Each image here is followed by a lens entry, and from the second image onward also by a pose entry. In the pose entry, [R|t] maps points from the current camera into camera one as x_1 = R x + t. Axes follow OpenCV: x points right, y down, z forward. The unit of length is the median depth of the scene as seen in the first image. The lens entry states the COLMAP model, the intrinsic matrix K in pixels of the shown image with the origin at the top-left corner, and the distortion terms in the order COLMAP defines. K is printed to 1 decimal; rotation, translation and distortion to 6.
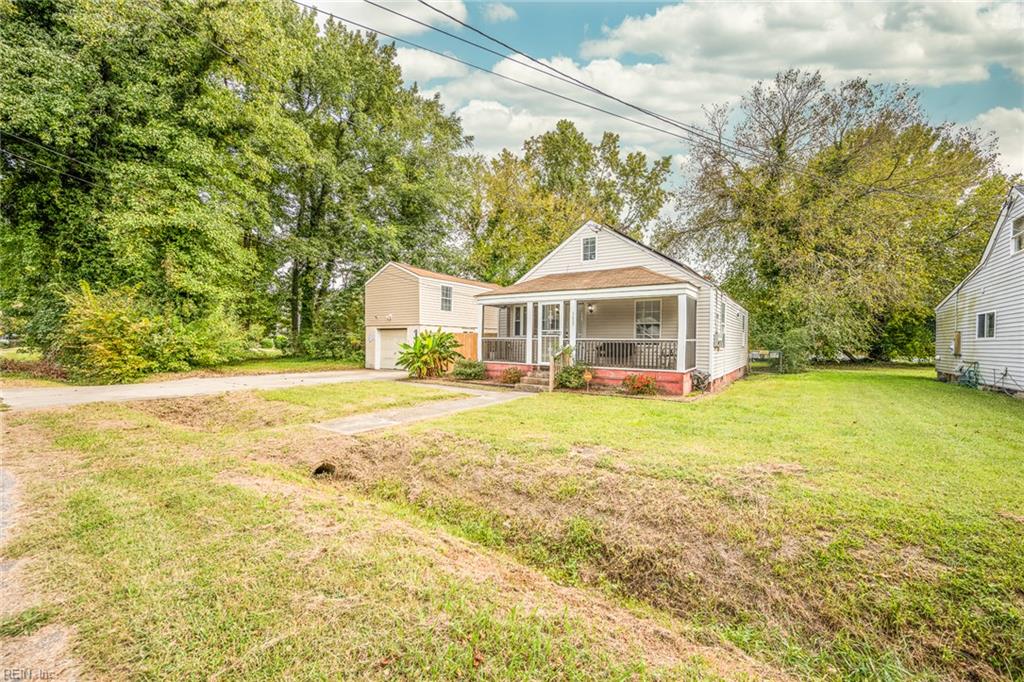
lens RADIAL K [[404.5, 0, 512.0], [0, 404.5, 341.0], [0, 0, 1]] dist [-0.000682, 0.000031]
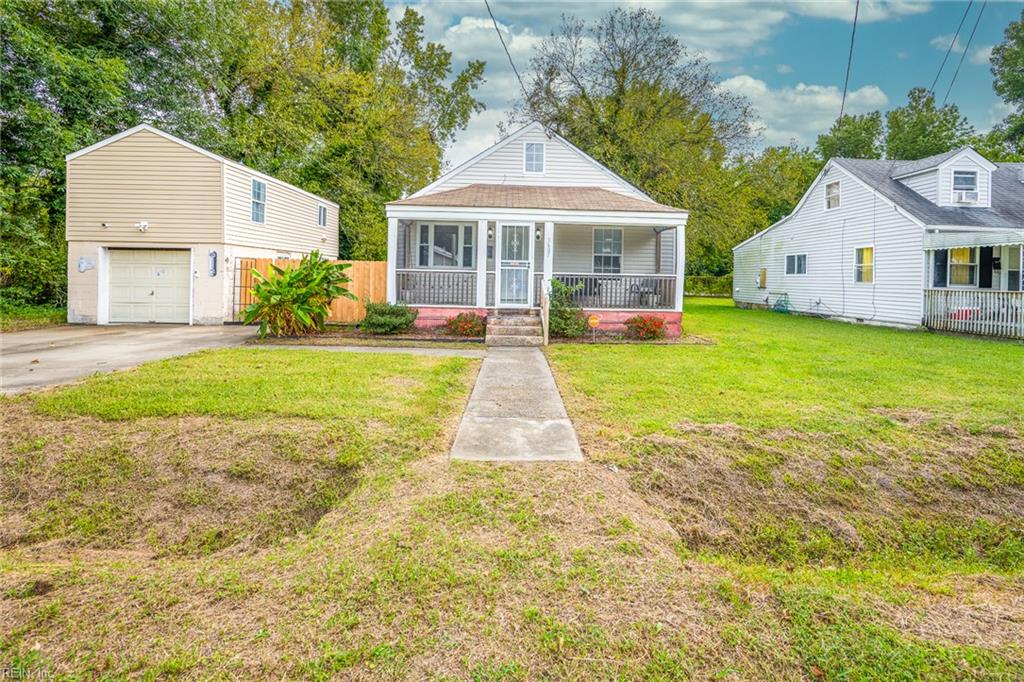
lens RADIAL K [[482.0, 0, 515.9], [0, 482.0, 274.4], [0, 0, 1]] dist [0.001096, -0.000032]
pose [[0.810782, 0.005712, 0.585321, -0.403657], [-0.010909, 0.999926, 0.005353, -0.005802], [-0.585247, -0.010726, 0.810784, 0.272185]]
